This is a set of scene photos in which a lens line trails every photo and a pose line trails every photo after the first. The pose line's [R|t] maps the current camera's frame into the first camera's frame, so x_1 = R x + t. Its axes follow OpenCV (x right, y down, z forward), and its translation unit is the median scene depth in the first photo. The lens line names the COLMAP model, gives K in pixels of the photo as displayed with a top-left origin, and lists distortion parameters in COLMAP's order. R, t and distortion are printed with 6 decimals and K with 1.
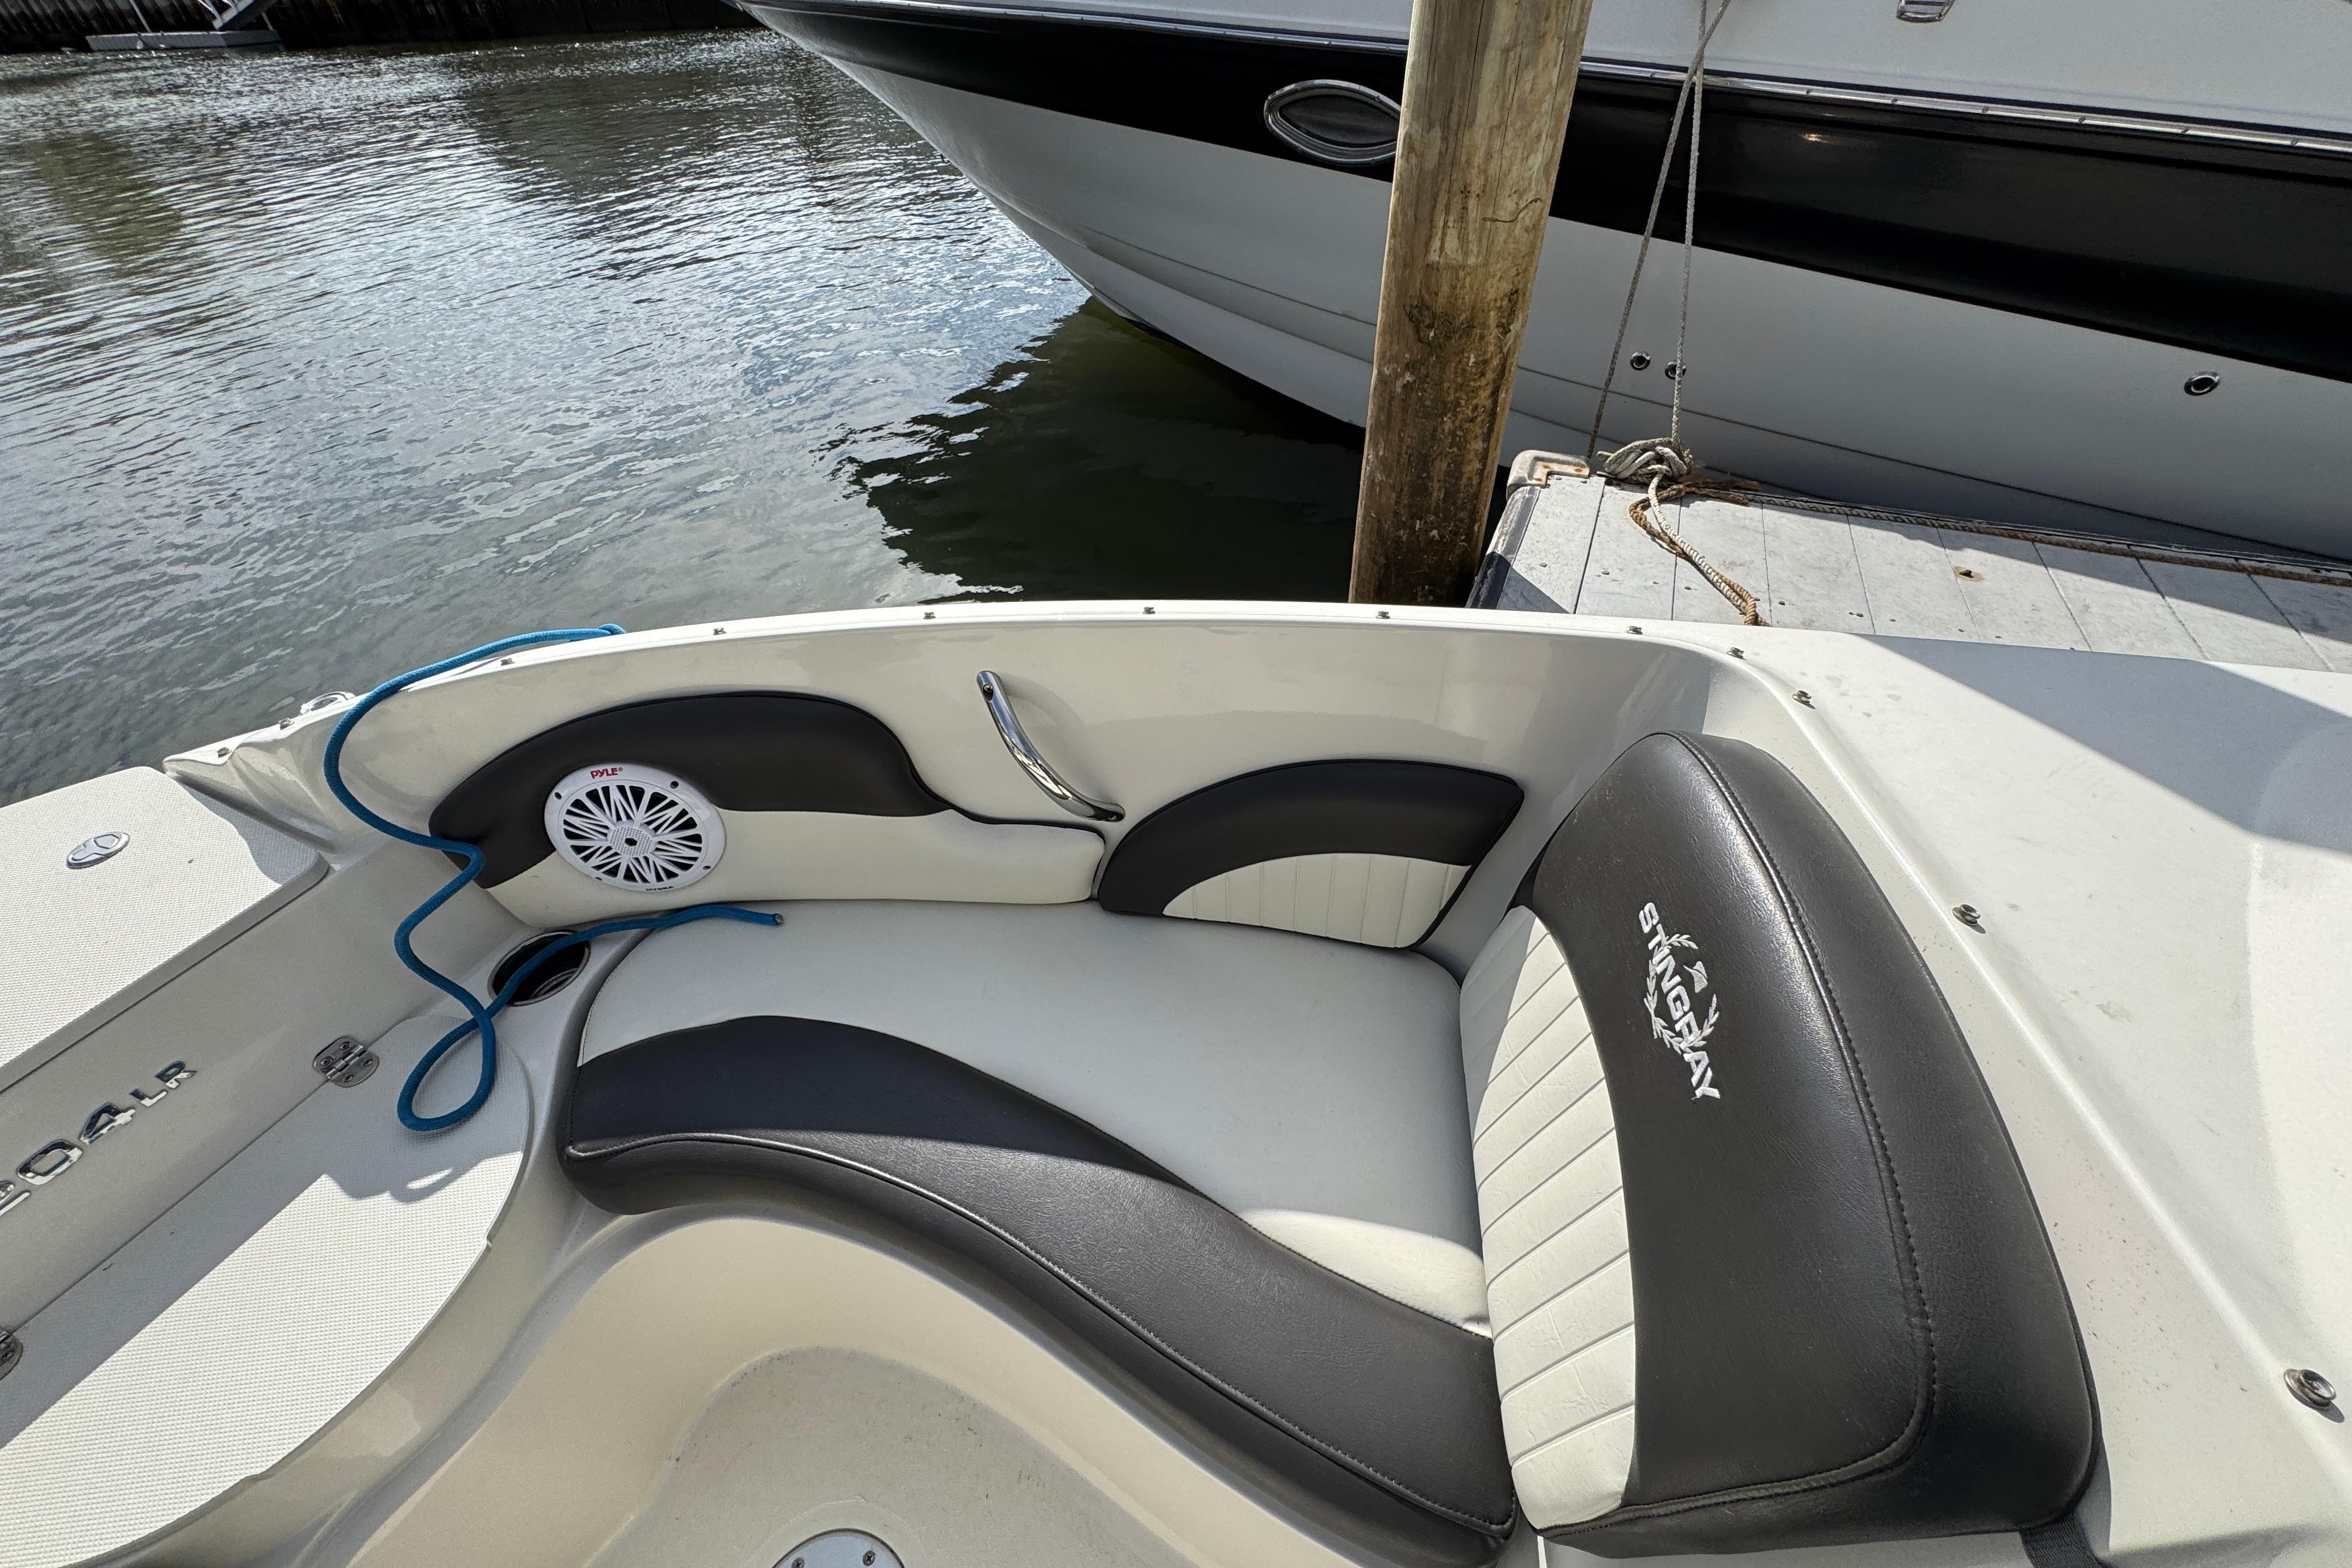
lens RADIAL K [[922.7, 0, 1180.3], [0, 922.7, 786.5], [0, 0, 1]] dist [-0.001268, -0.000389]
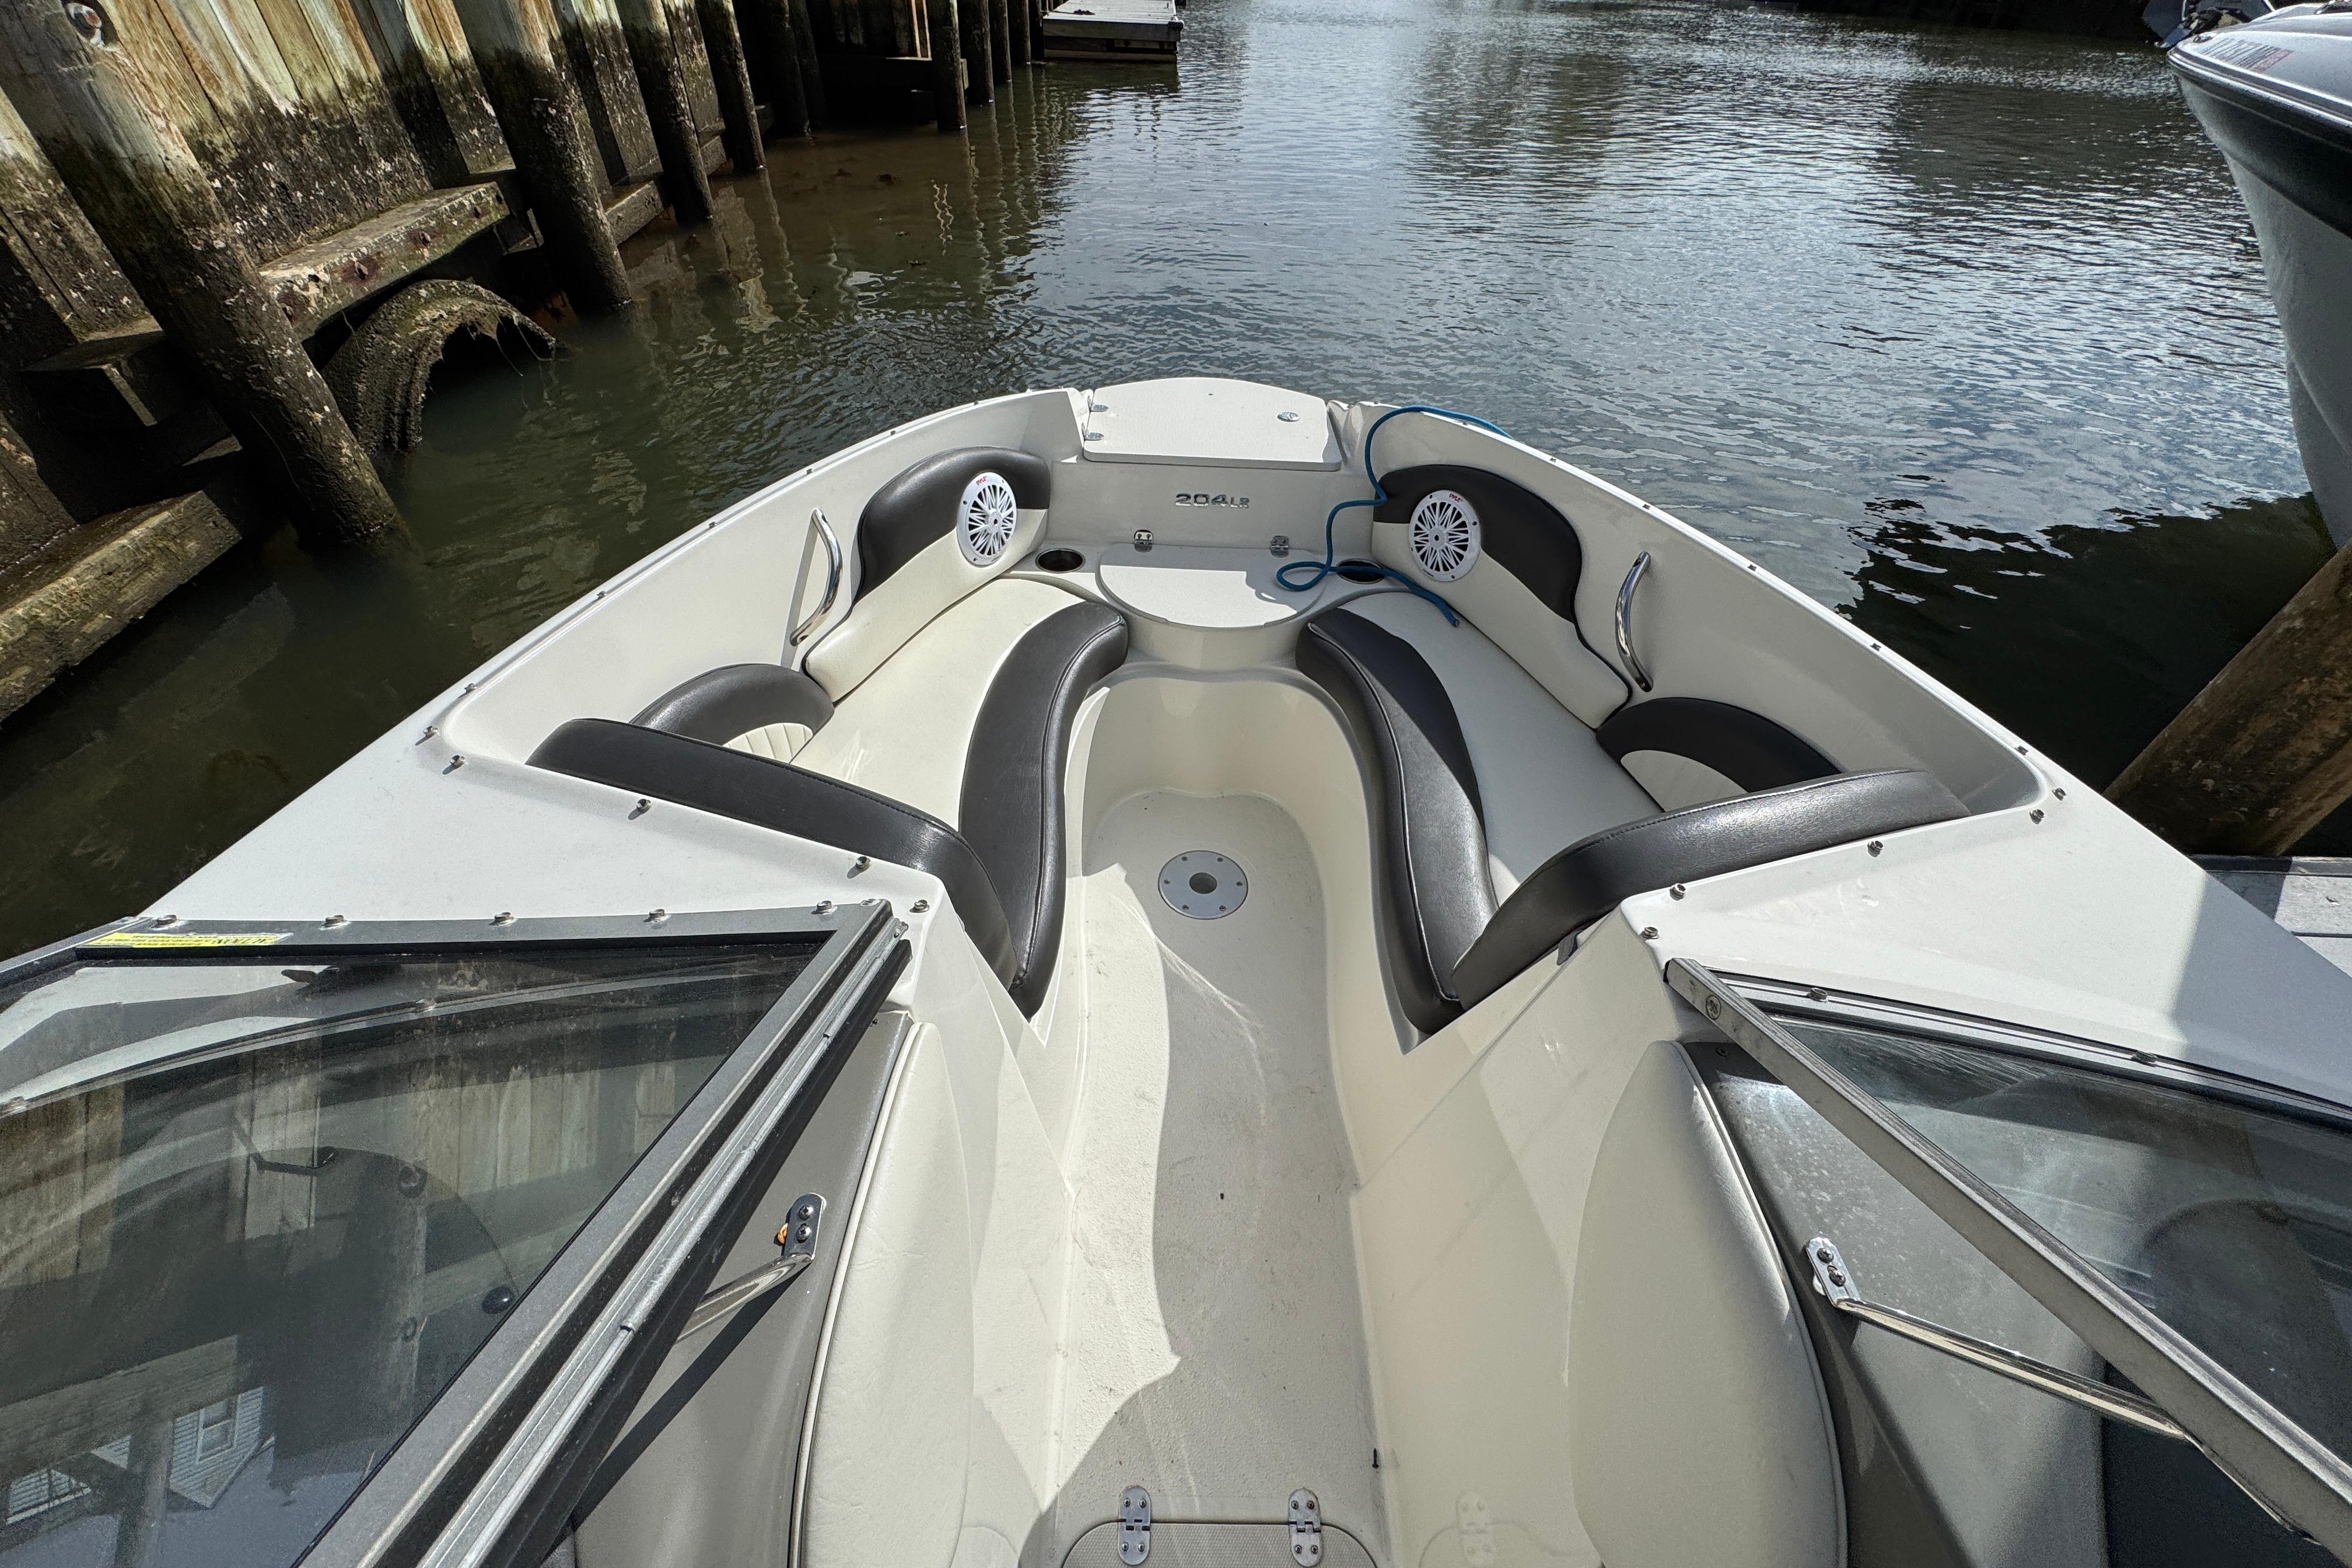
lens RADIAL K [[933.3, 0, 1192.6], [0, 933.3, 789.6], [0, 0, 1]] dist [0.000361, 0.000231]
pose [[0.443513, 0.652763, -0.614163, 0.659743], [-0.654711, 0.703932, 0.275380, 0.221708], [0.612087, 0.279965, 0.739574, -0.531729]]
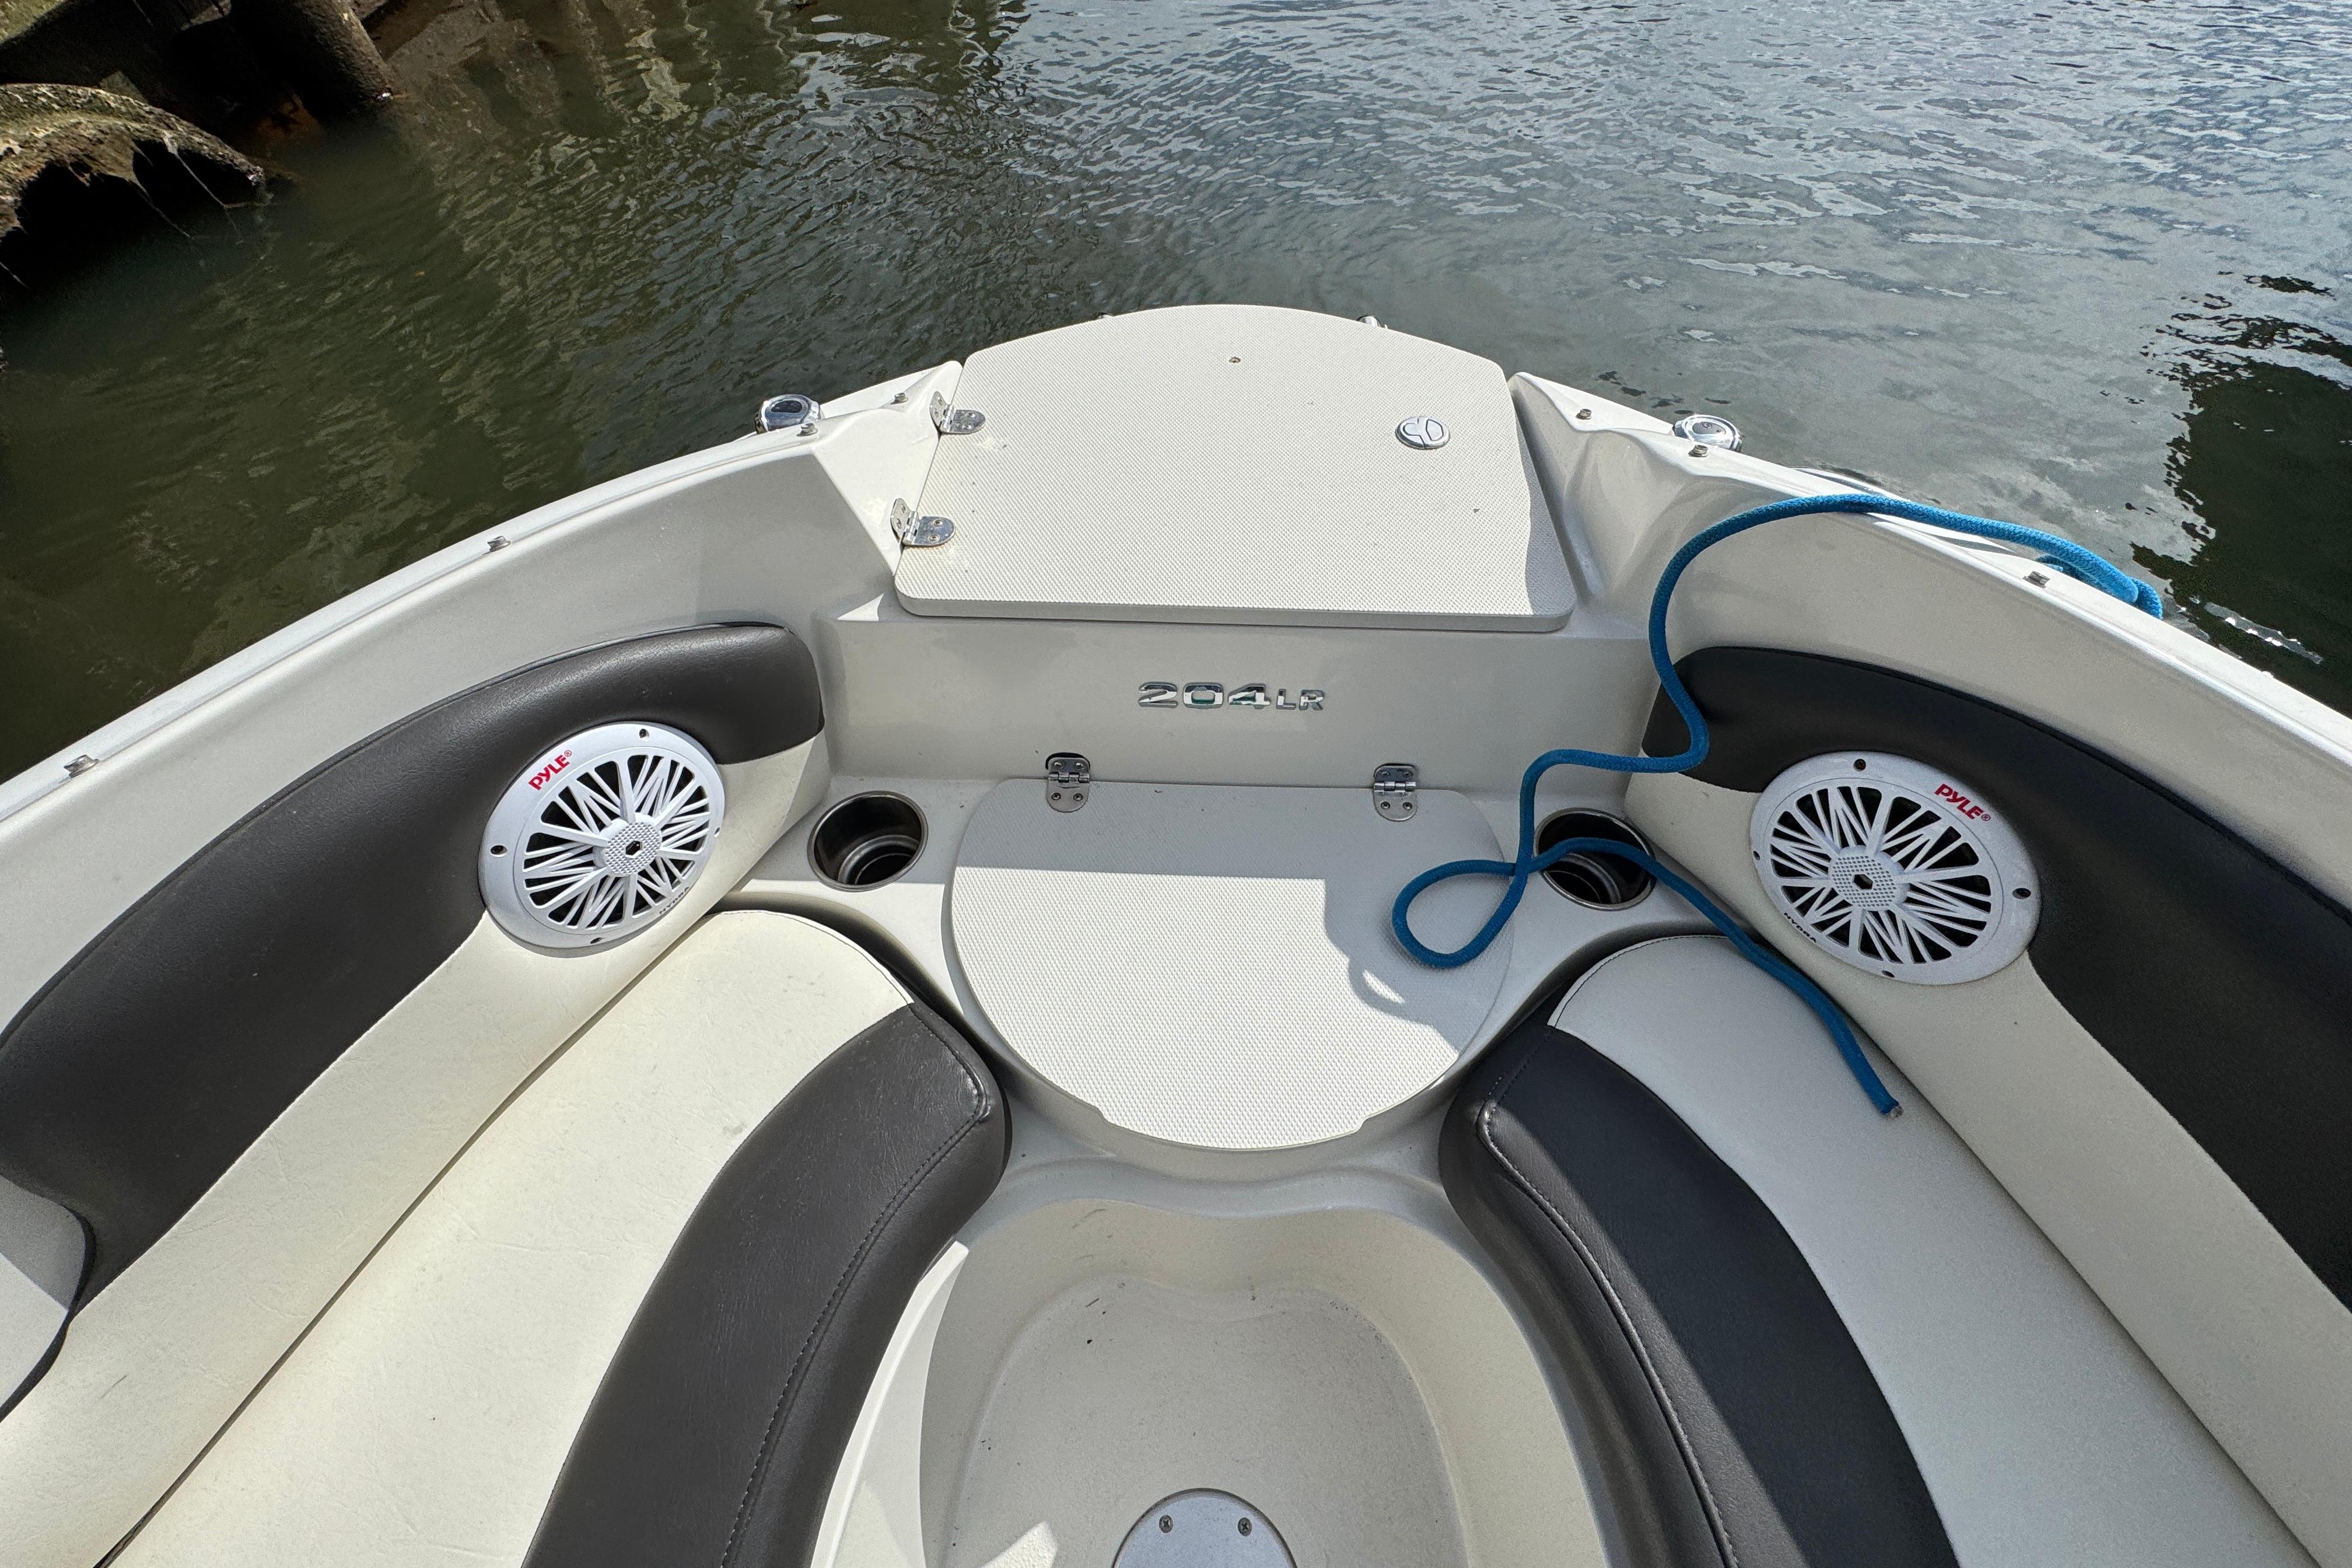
lens RADIAL K [[933.3, 0, 1192.6], [0, 933.3, 789.6], [0, 0, 1]] dist [0.000361, 0.000231]
pose [[0.411810, 0.762291, -0.499324, -0.519965], [-0.631236, 0.633816, 0.447010, 0.023915], [0.657231, 0.131108, 0.742198, 0.205441]]
